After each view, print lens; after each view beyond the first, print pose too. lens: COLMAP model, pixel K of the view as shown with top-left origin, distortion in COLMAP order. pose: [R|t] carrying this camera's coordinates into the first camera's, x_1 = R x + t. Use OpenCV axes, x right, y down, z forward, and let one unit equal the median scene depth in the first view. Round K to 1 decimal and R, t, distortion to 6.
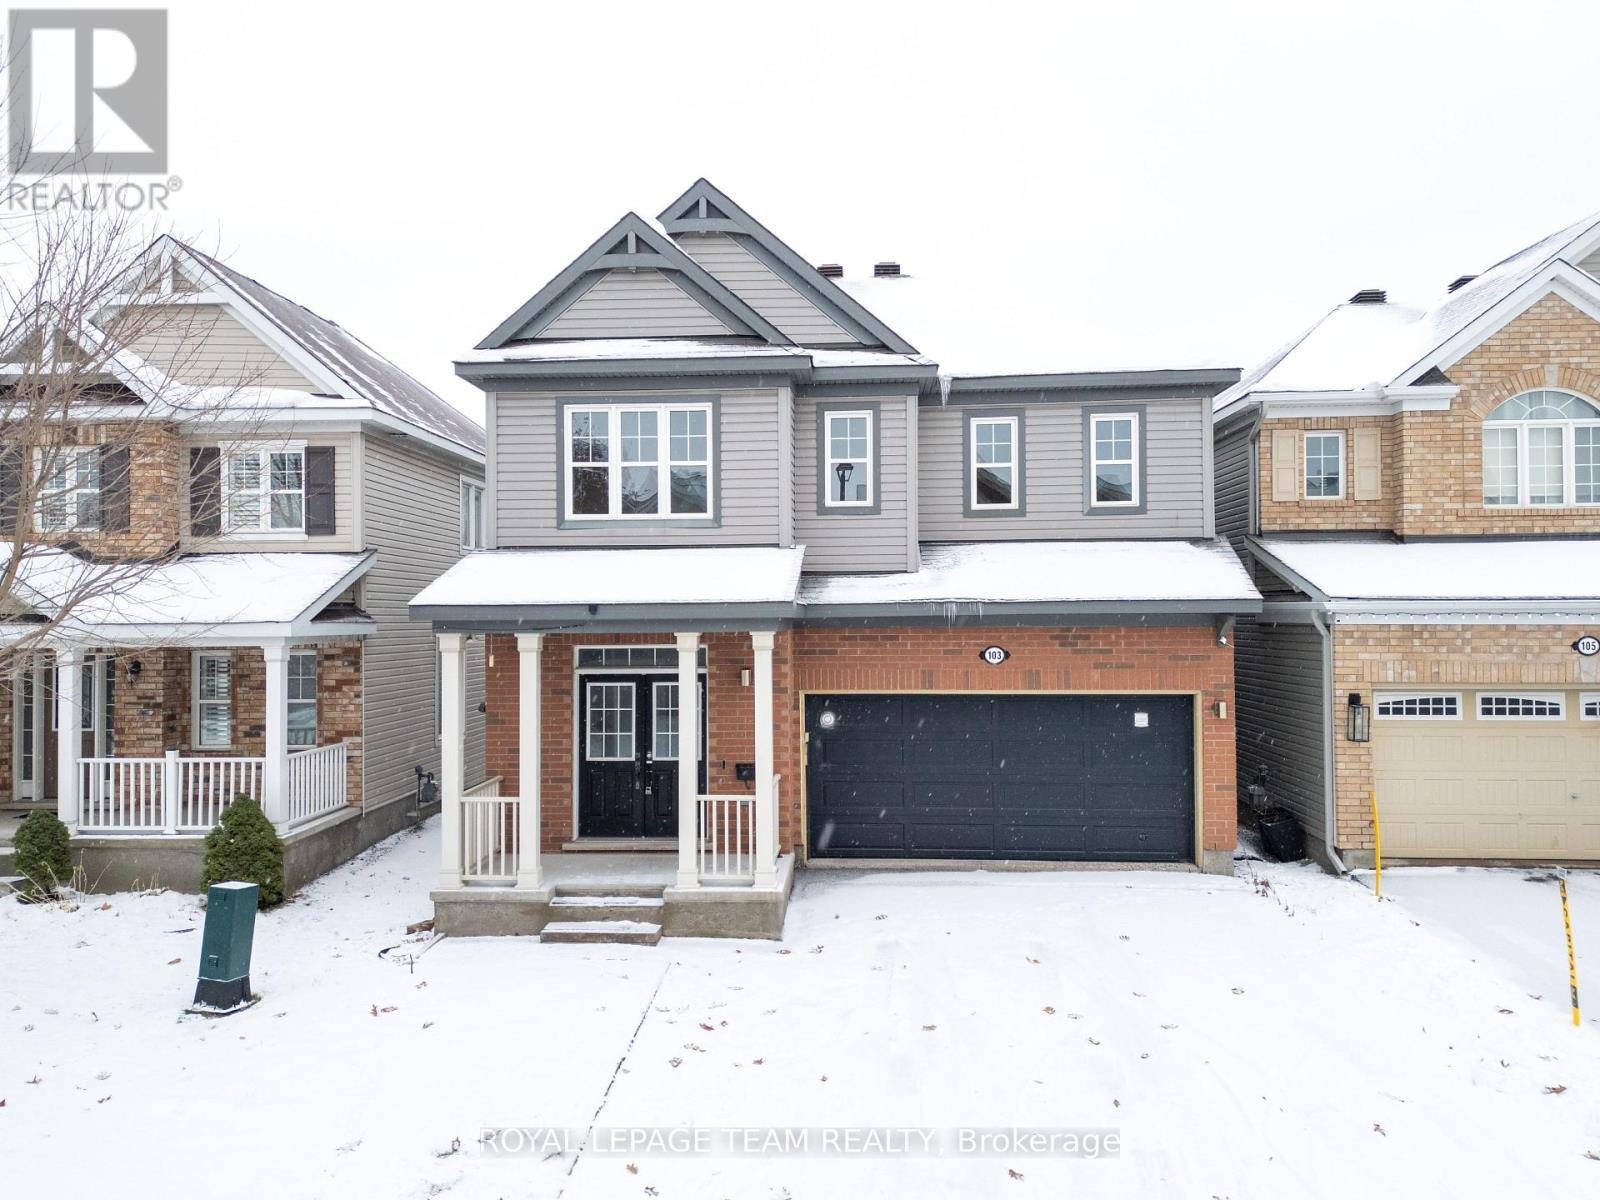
lens RADIAL K [[1116.9, 0, 800.0], [0, 1116.9, 600.0], [0, 0, 1]] dist [0.092362, -0.081199]
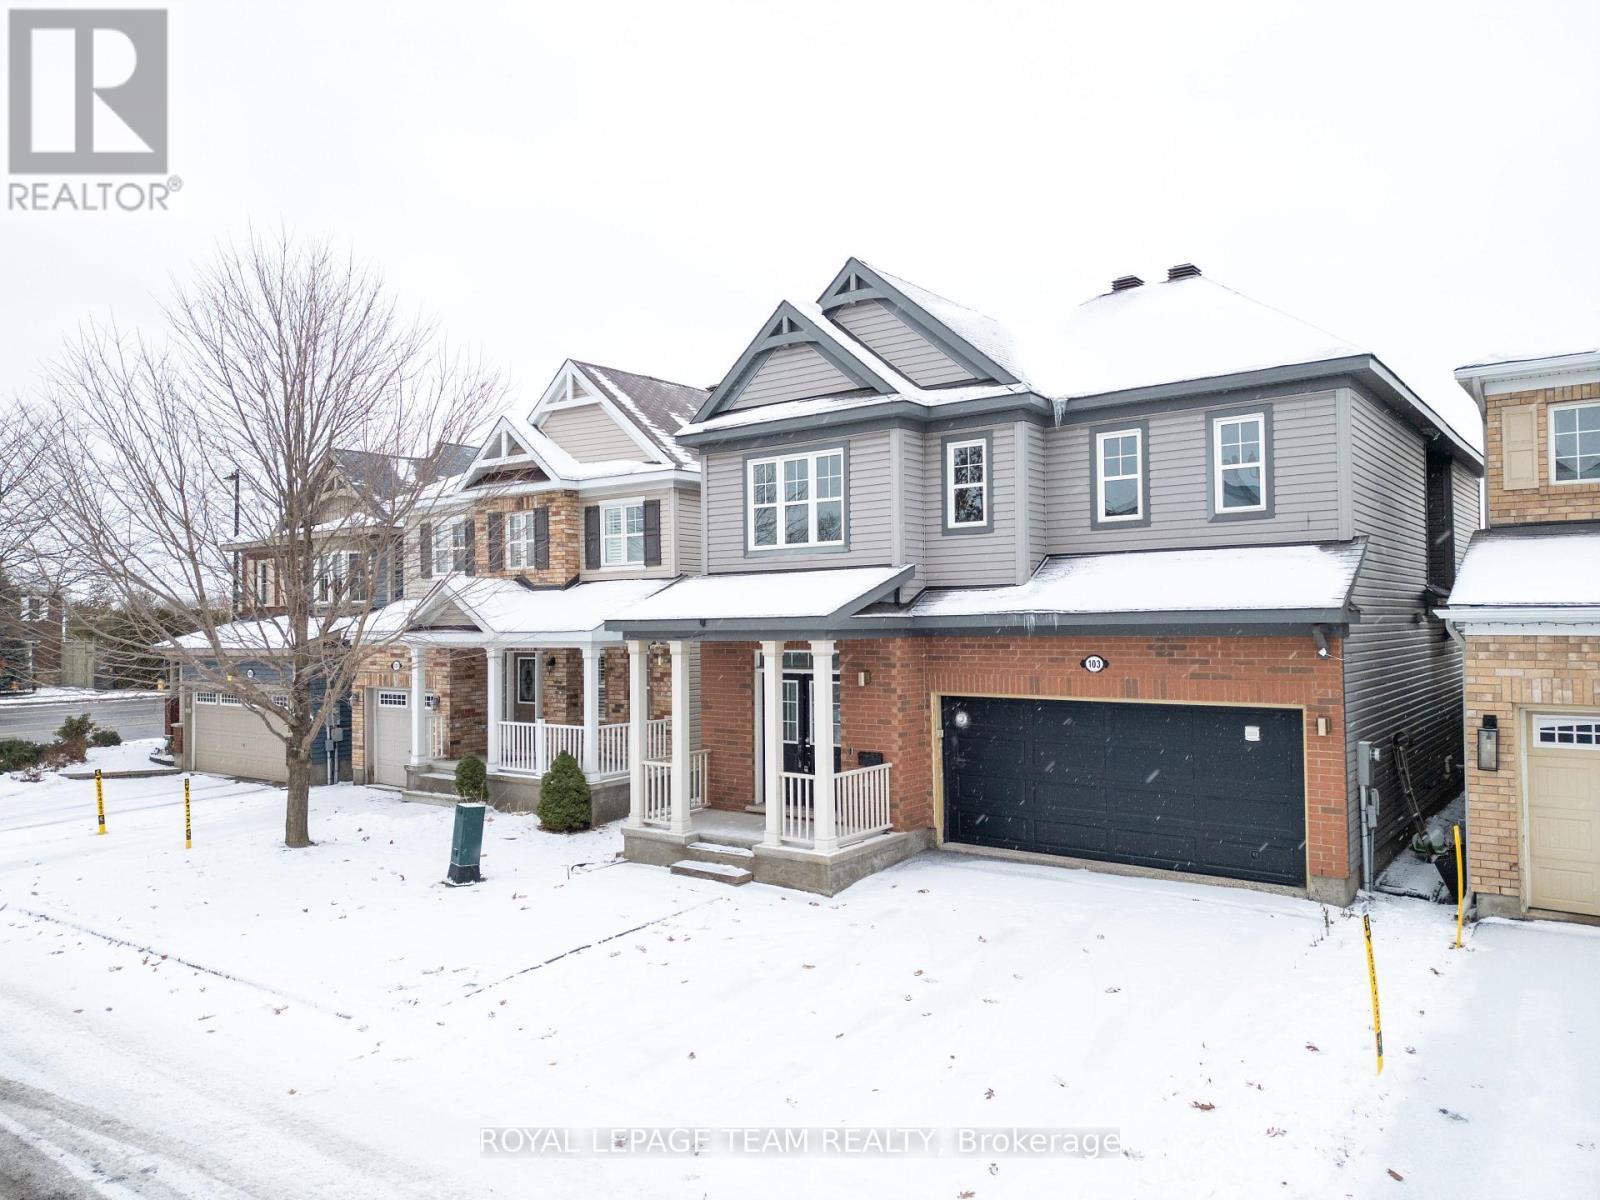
lens RADIAL K [[1116.9, 0, 800.0], [0, 1116.9, 600.0], [0, 0, 1]] dist [0.092362, -0.081199]
pose [[0.833927, -0.014352, -0.551688, 0.521955], [0.014102, 0.999890, -0.004695, -0.008707], [0.551695, -0.003865, 0.834037, -0.018216]]
